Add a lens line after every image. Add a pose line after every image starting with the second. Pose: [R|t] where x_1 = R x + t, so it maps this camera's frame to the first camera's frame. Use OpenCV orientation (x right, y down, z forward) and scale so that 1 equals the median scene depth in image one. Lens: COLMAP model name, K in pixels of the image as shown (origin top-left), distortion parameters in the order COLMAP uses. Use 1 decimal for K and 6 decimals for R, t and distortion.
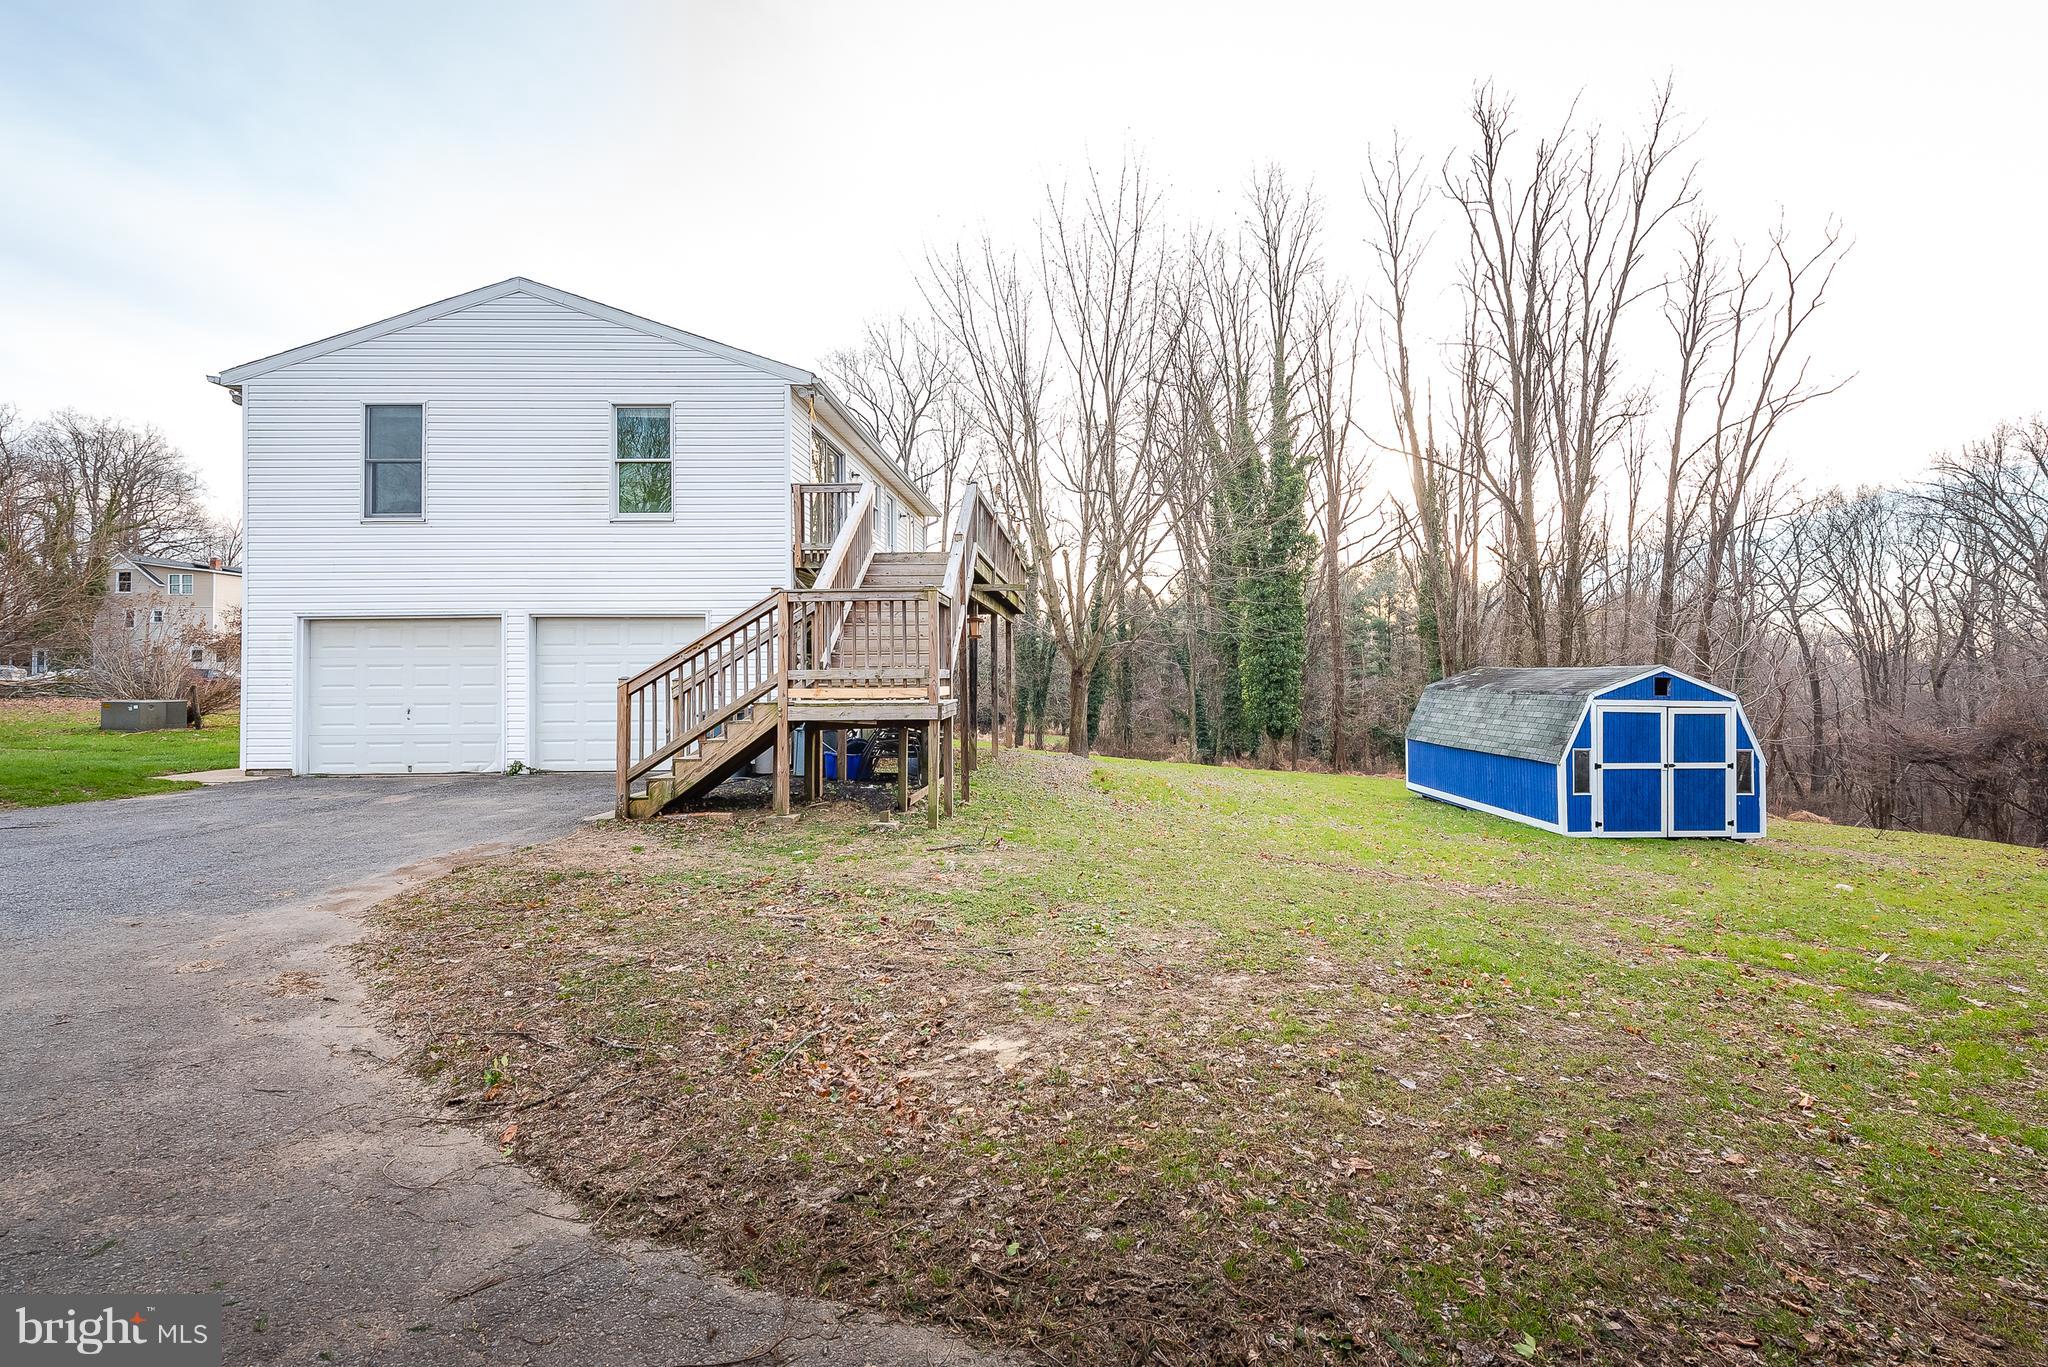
lens RADIAL K [[828.4, 0, 1030.3], [0, 828.4, 679.7], [0, 0, 1]] dist [0.001673, 0.000040]
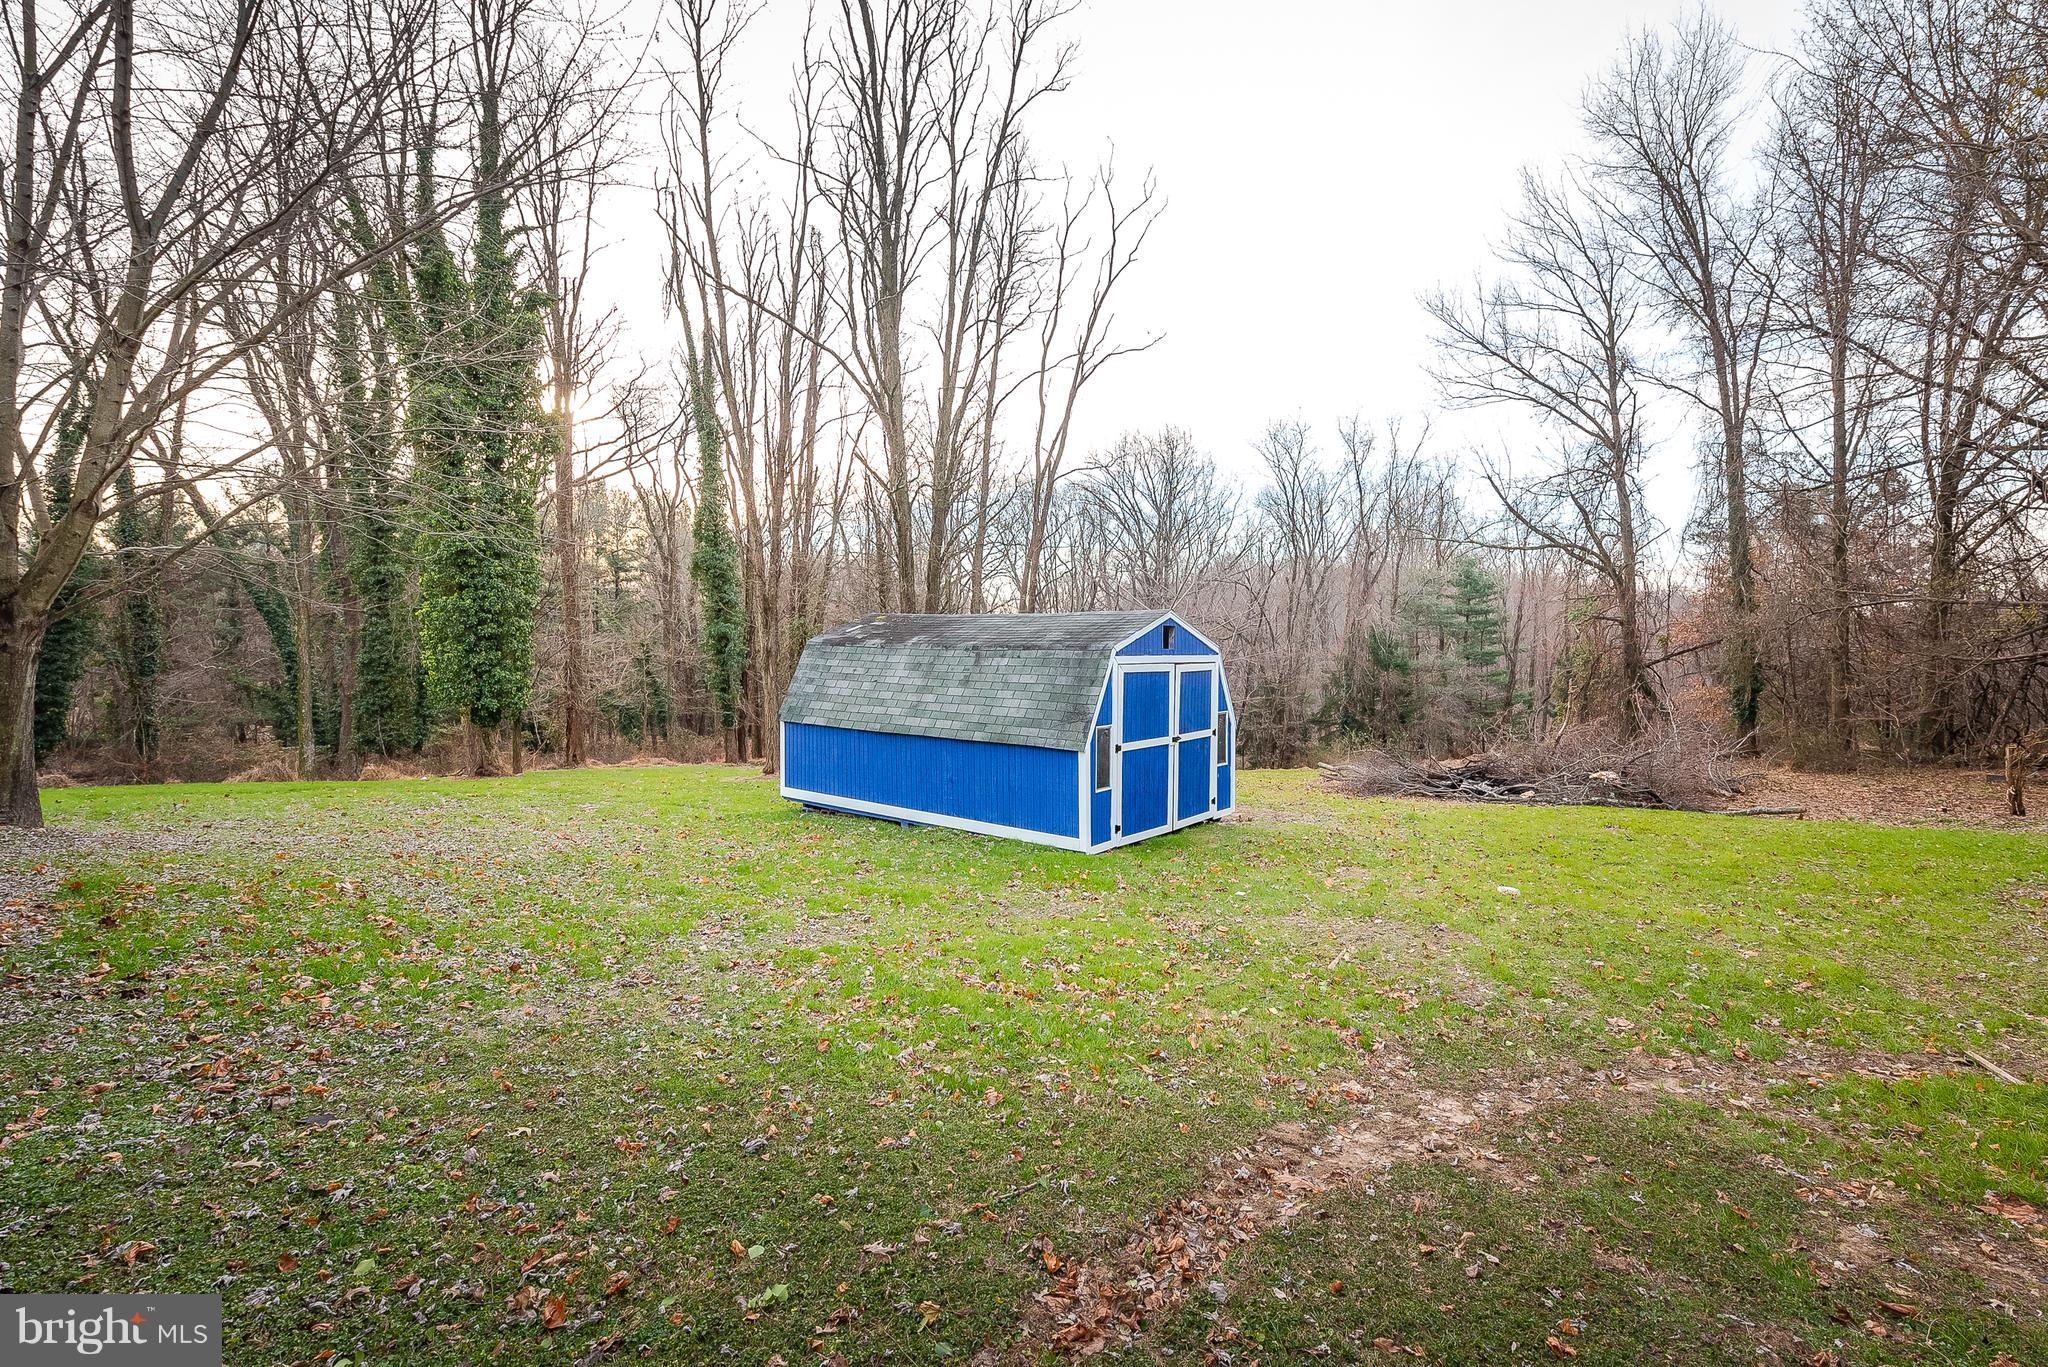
lens RADIAL K [[901.2, 0, 1061.9], [0, 901.2, 649.7], [0, 0, 1]] dist [0.004107, 0.000927]
pose [[0.607739, -0.011802, 0.794049, 0.028599], [0.002127, 0.999910, 0.013234, 0.007013], [-0.794134, -0.006354, 0.607710, 0.475015]]
